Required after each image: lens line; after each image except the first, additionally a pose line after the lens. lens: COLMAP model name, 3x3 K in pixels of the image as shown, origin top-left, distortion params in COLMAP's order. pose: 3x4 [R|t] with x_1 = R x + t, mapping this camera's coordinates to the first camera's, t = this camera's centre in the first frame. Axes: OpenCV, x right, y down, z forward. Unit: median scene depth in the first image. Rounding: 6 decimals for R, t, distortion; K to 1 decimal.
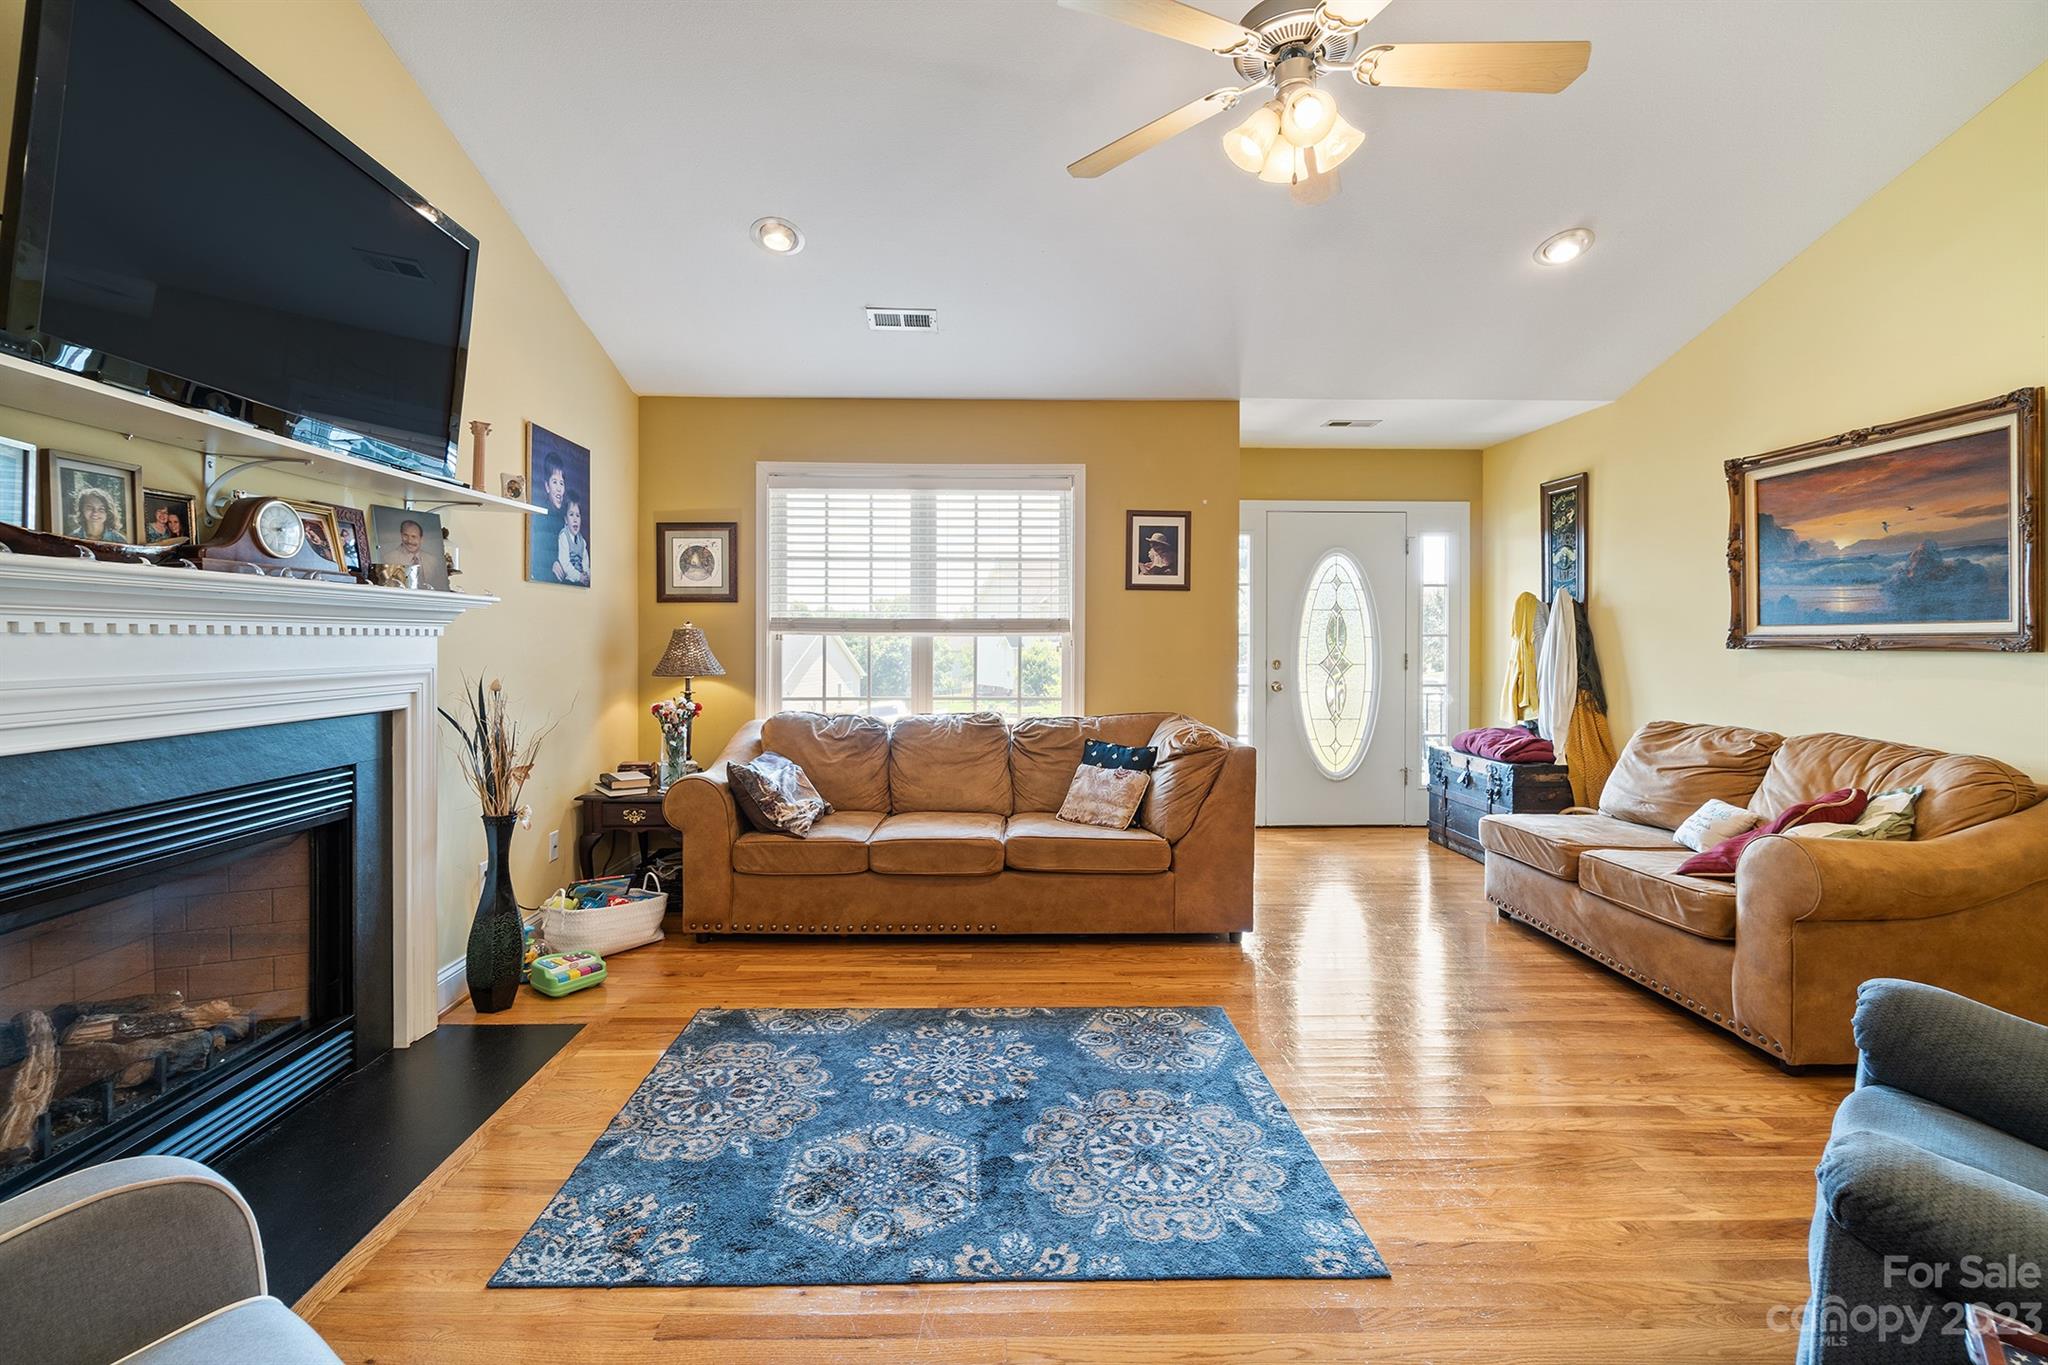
lens RADIAL K [[878.6, 0, 1016.0], [0, 878.6, 644.1], [0, 0, 1]] dist [-0.007857, -0.000057]
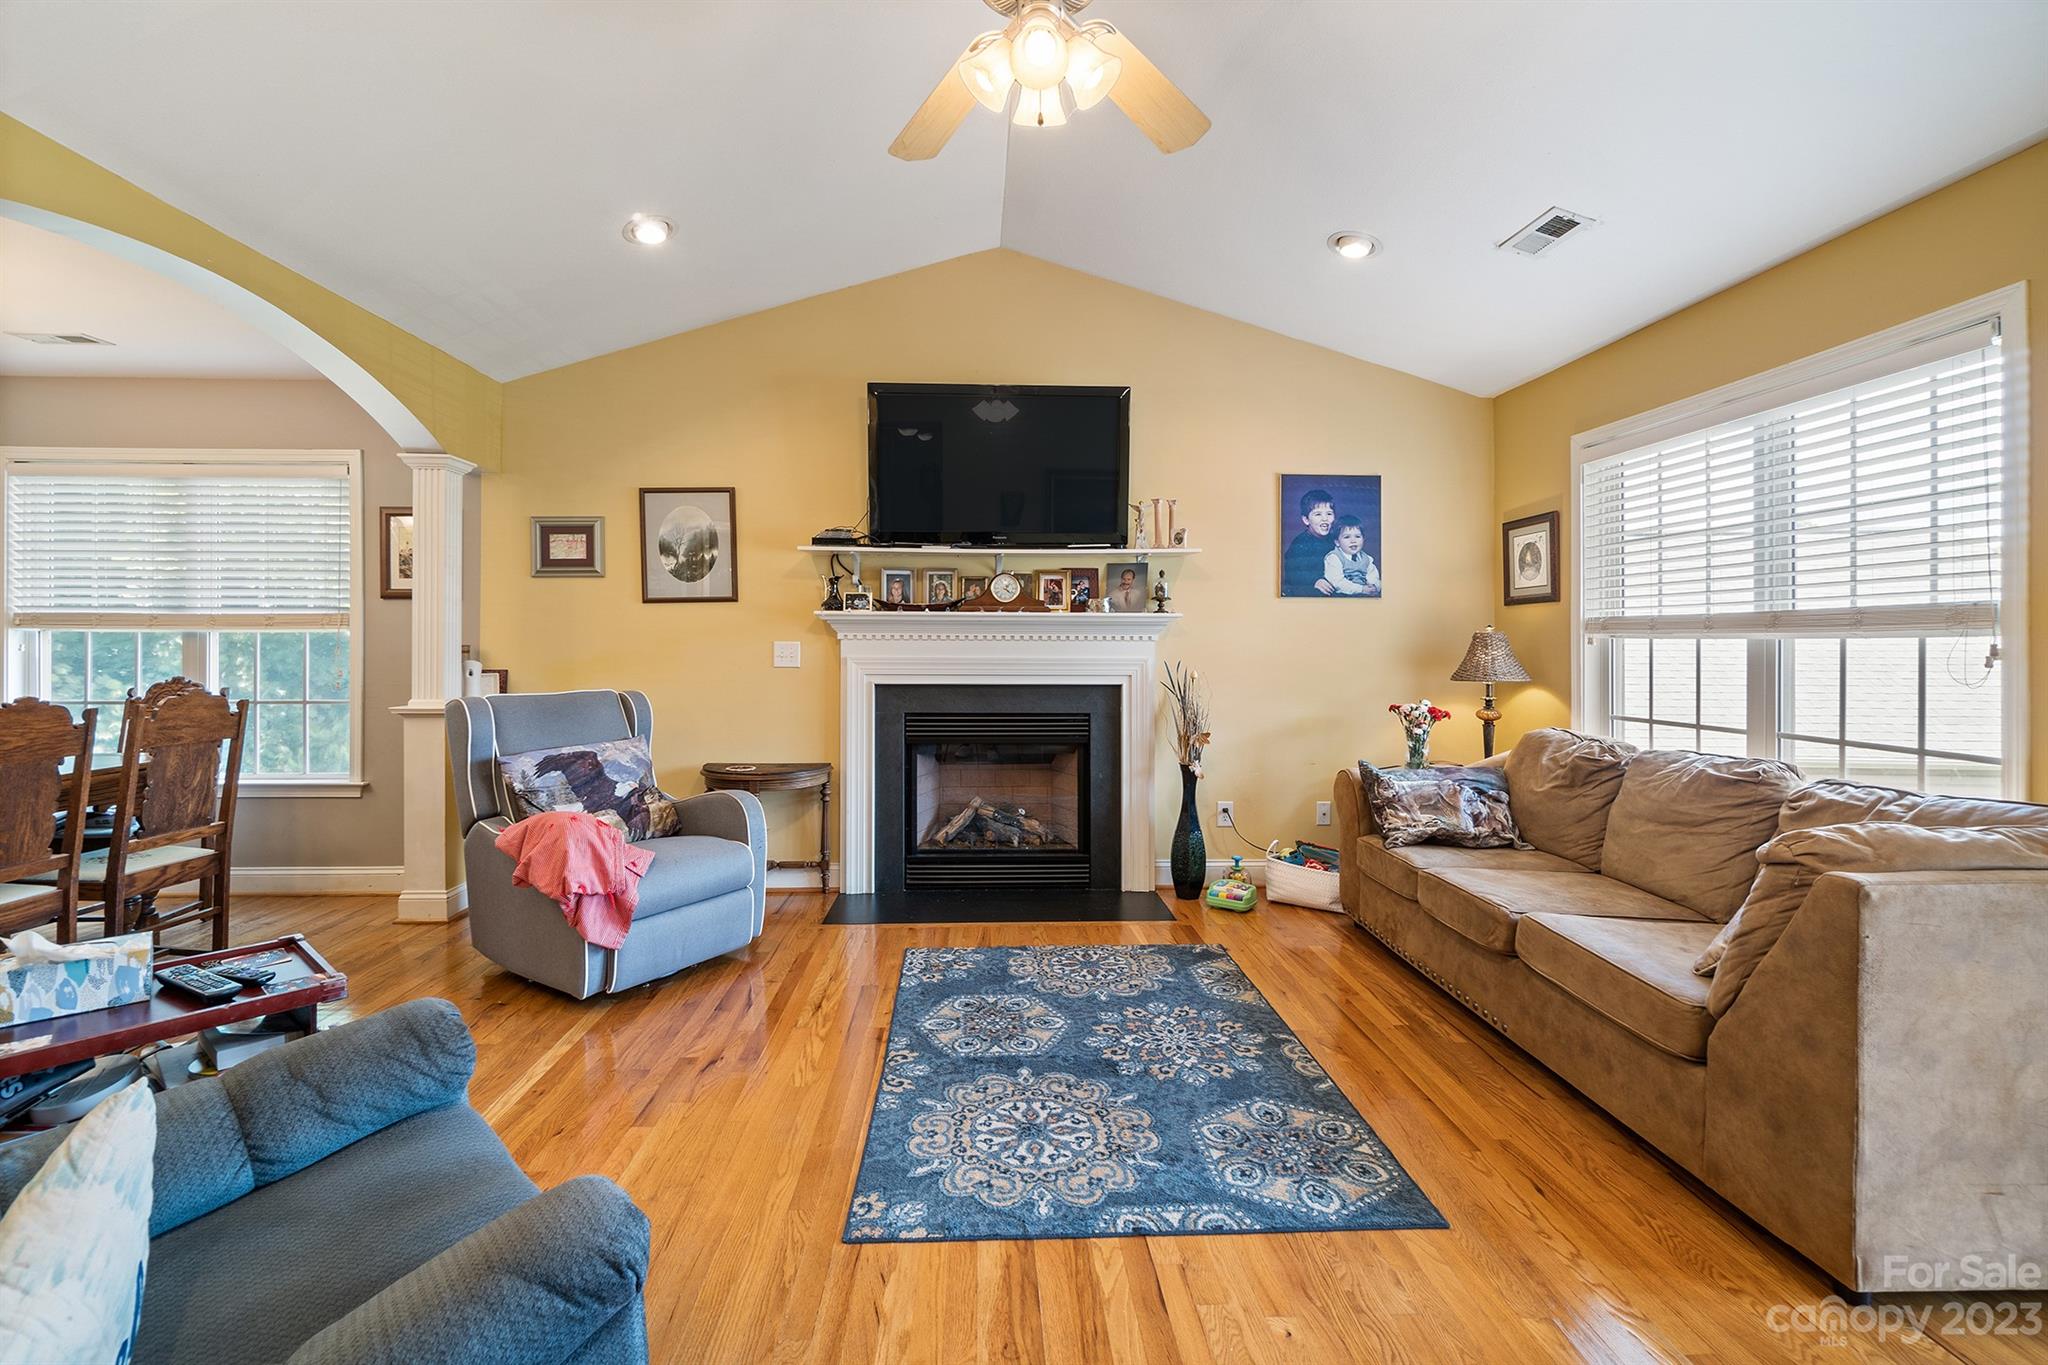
lens RADIAL K [[888.7, 0, 1021.8], [0, 888.7, 655.6], [0, 0, 1]] dist [0.000045, 0.000047]
pose [[0.033138, 0.012614, -0.999371, 0.984489], [-0.008532, 0.999887, 0.012337, 0.000062], [0.999414, 0.008118, 0.033242, 0.770593]]
